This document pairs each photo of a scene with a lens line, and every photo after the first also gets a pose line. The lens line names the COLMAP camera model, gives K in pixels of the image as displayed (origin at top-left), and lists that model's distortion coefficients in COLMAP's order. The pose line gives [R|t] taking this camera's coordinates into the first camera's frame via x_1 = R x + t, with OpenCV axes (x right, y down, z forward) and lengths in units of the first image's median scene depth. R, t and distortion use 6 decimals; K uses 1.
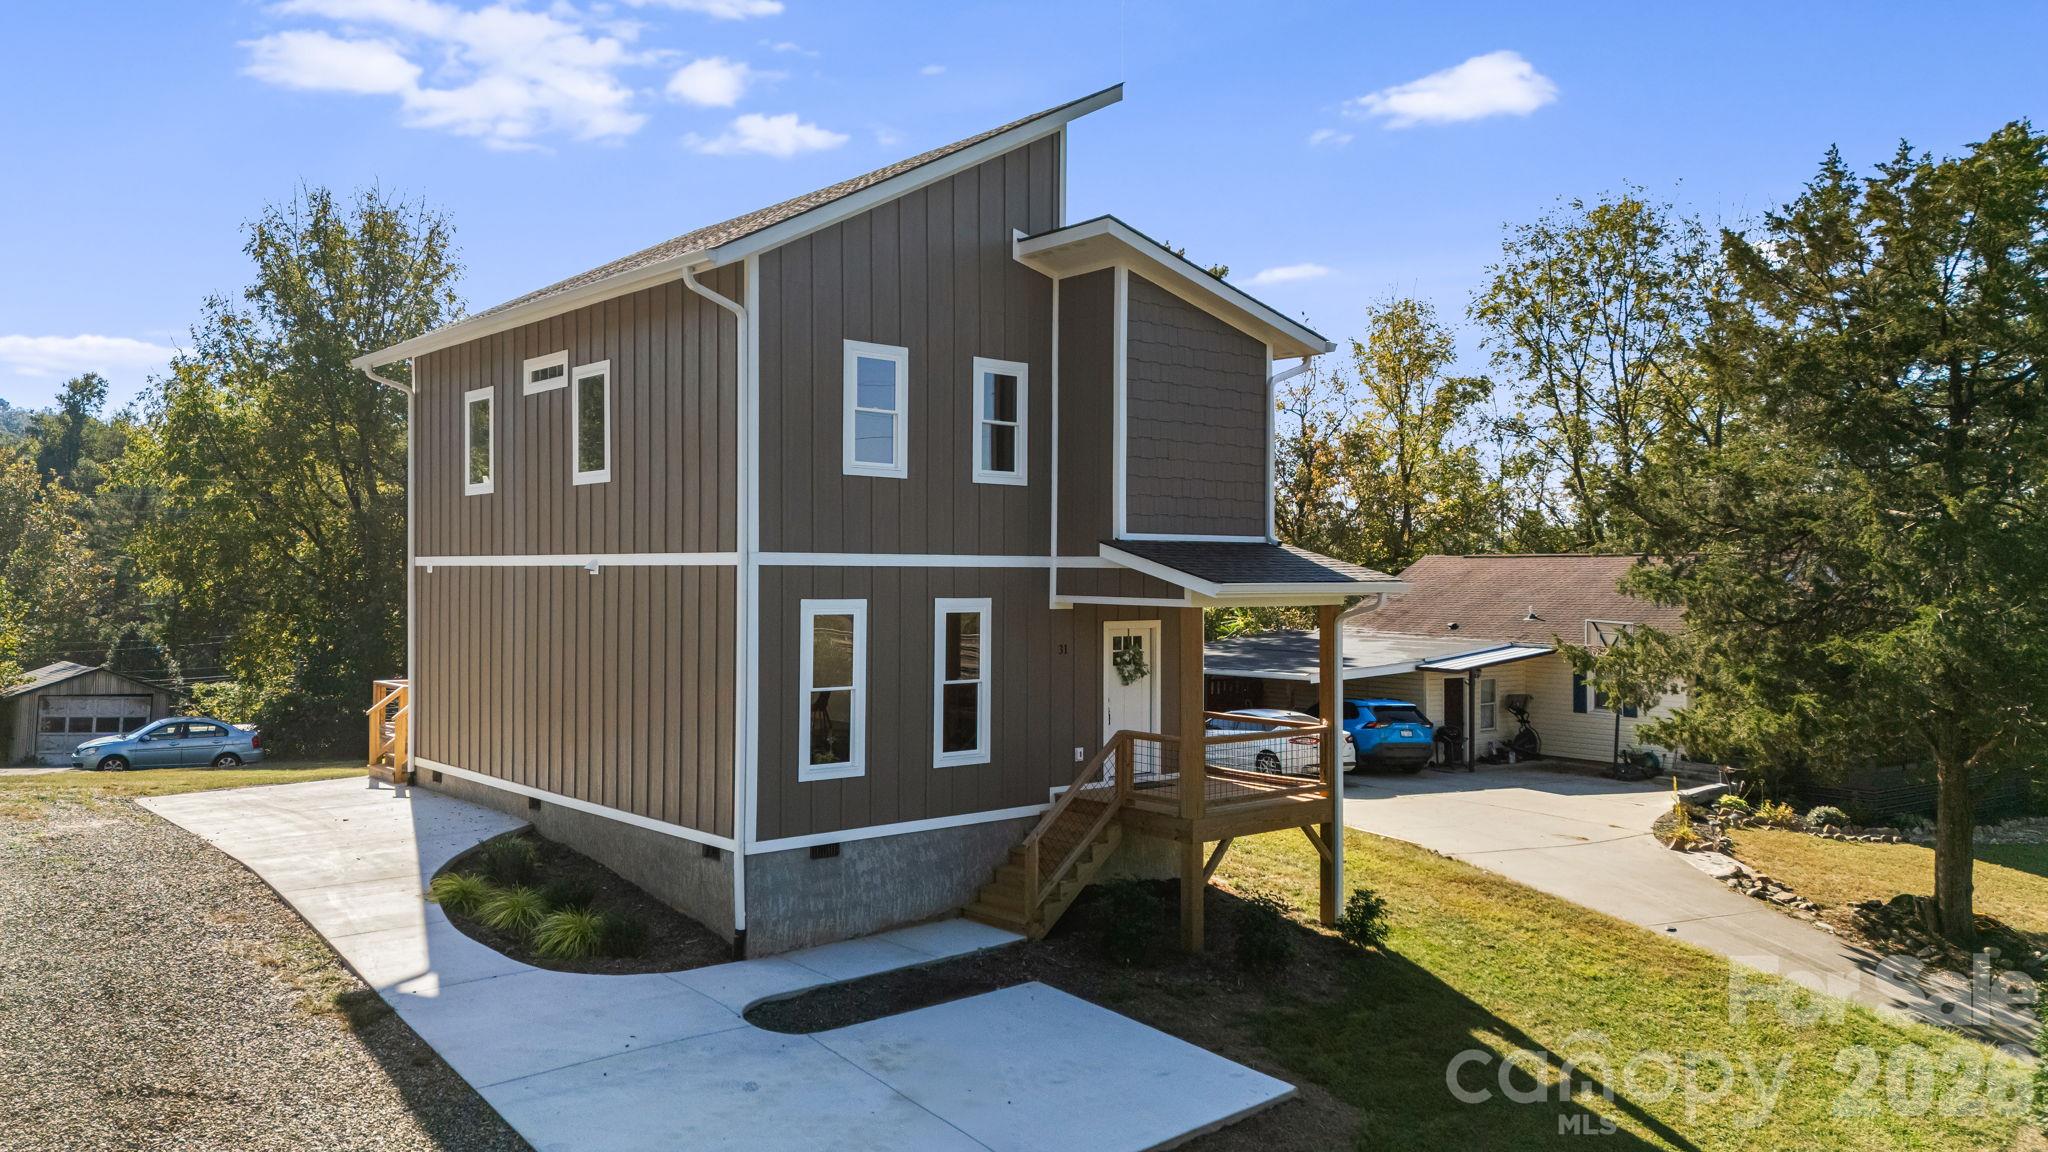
lens RADIAL K [[1578.1, 0, 1016.0], [0, 1578.1, 579.9], [0, 0, 1]] dist [0.048466, -0.041898]
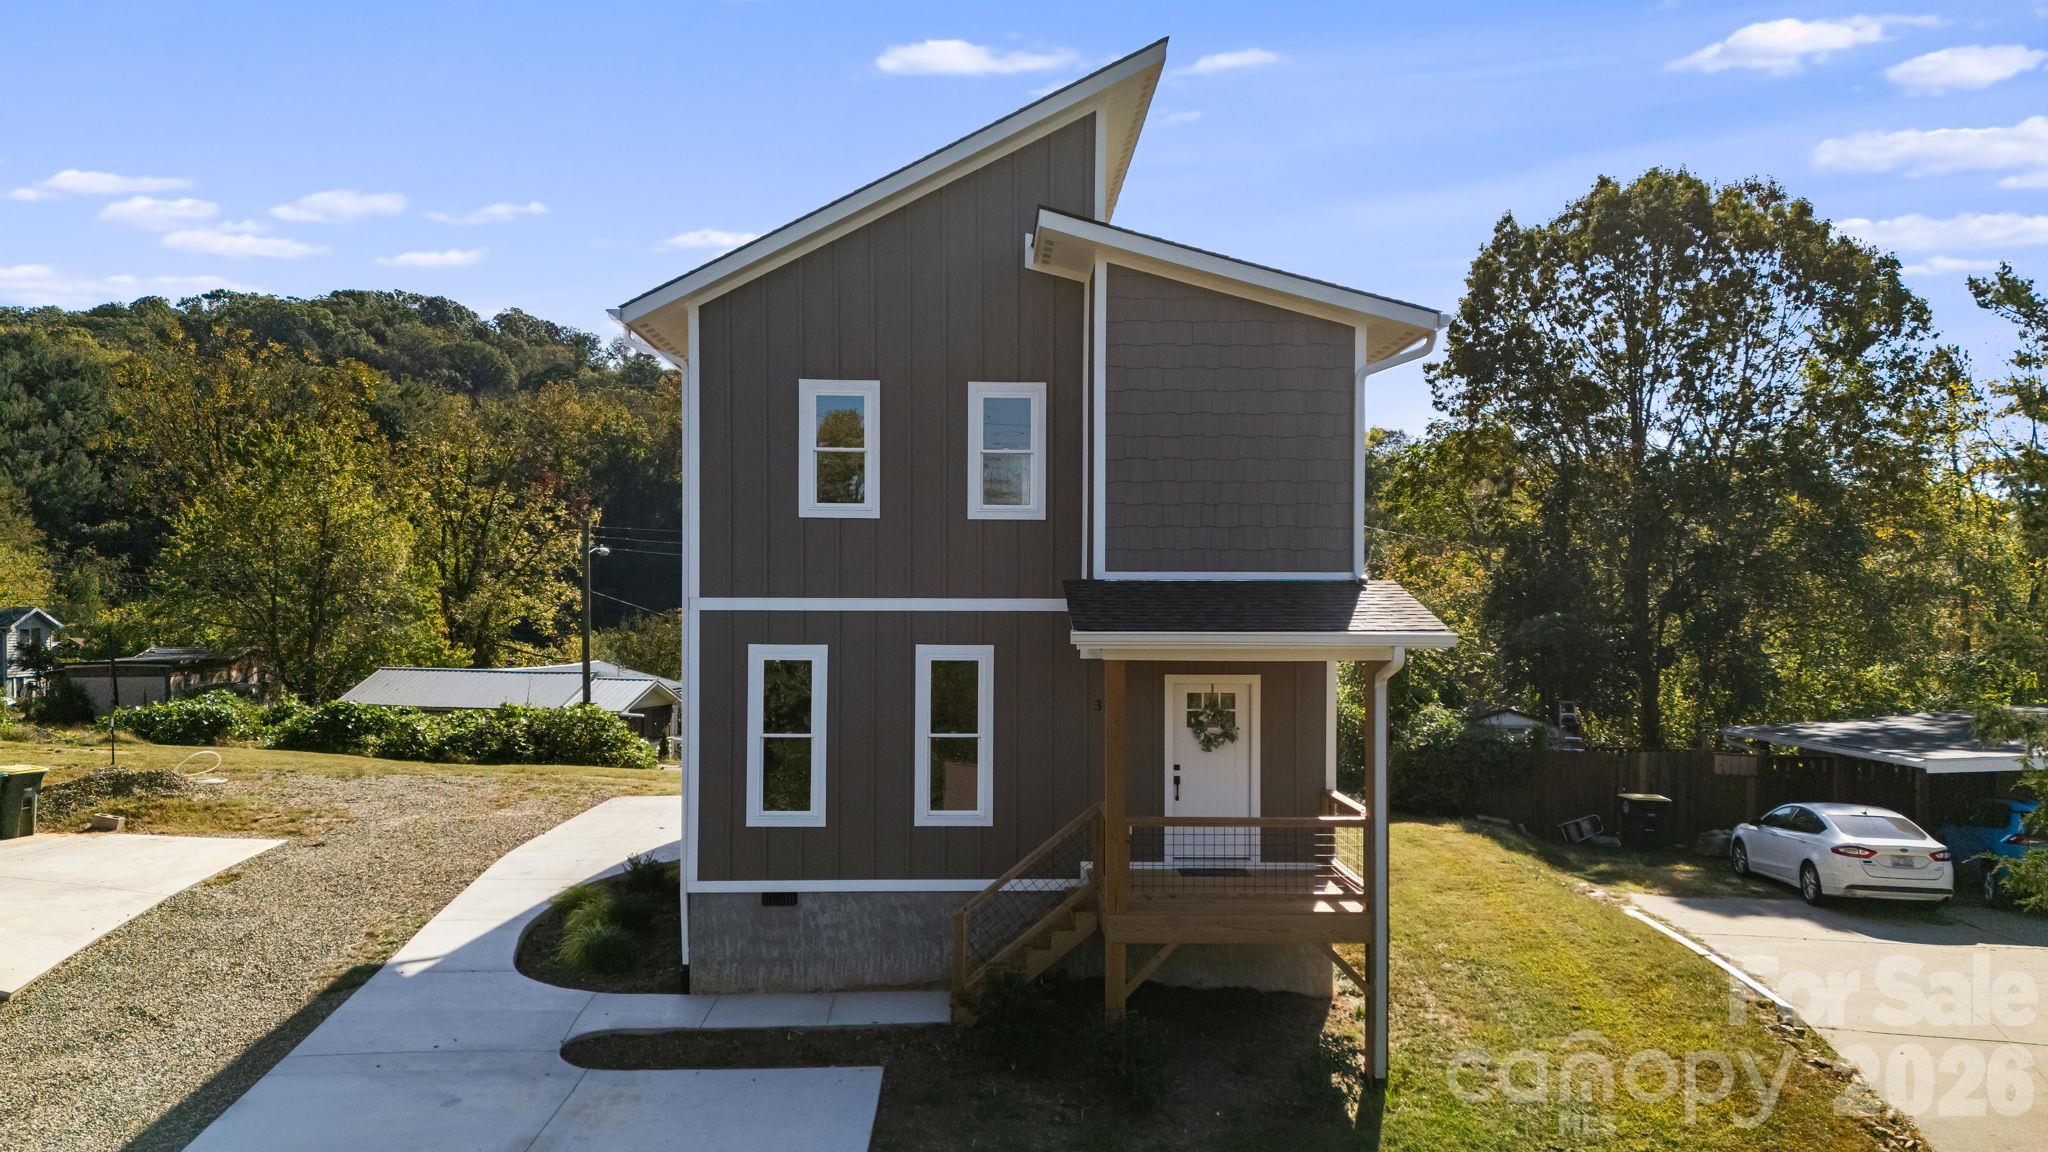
lens RADIAL K [[1587.9, 0, 1004.1], [0, 1587.9, 624.3], [0, 0, 1]] dist [0.035441, -0.018125]
pose [[0.762485, 0.006660, -0.646971, 0.588593], [-0.003739, 0.999976, 0.005888, -0.006205], [0.646995, -0.002071, 0.762492, 0.310853]]
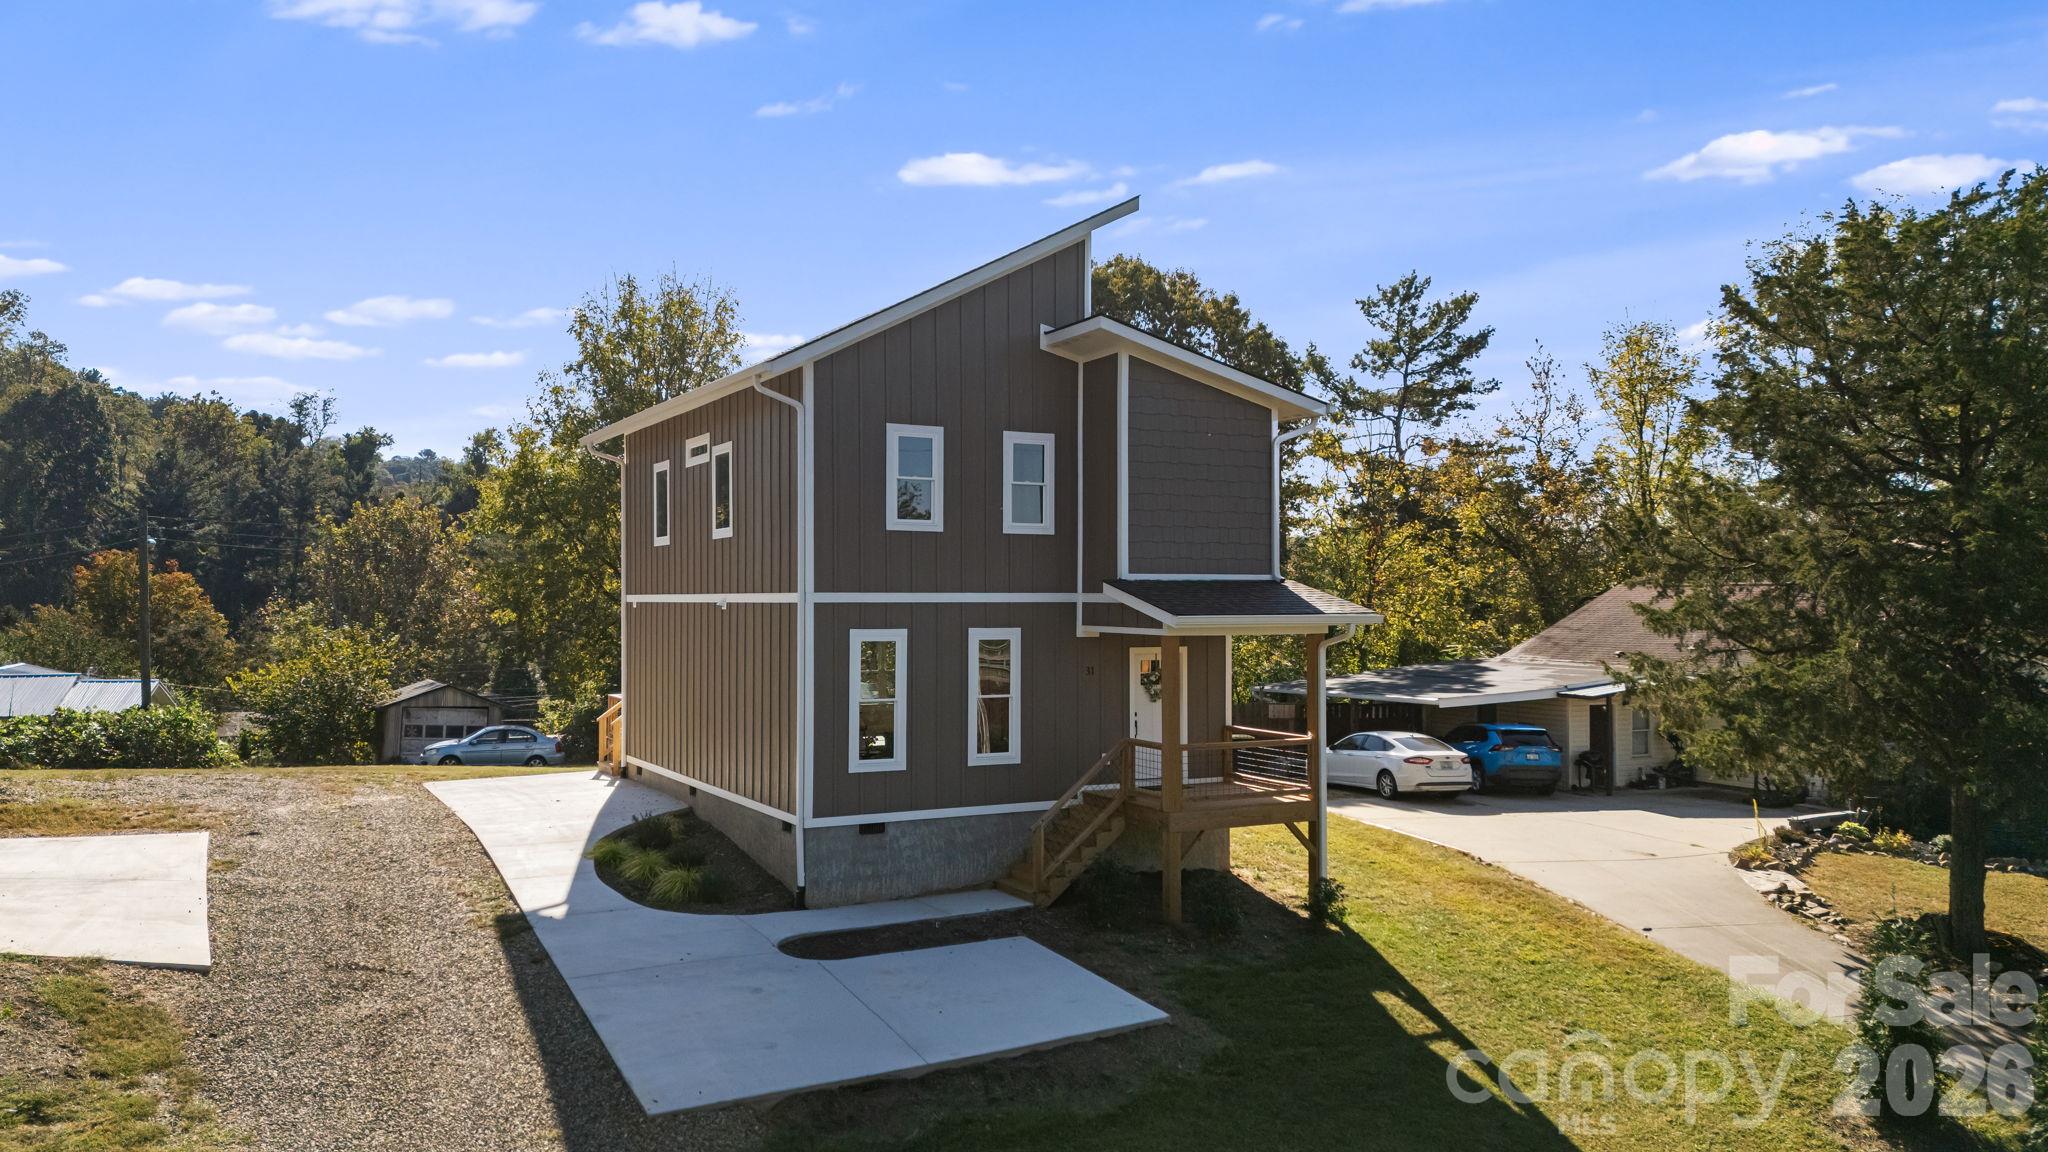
lens RADIAL K [[1578.1, 0, 985.3], [0, 1578.1, 600.1], [0, 0, 1]] dist [0.048466, -0.041898]
pose [[0.973560, -0.004234, -0.228393, 0.239484], [0.003097, 0.999981, -0.005335, -0.003750], [0.228412, 0.004487, 0.973554, -0.194962]]
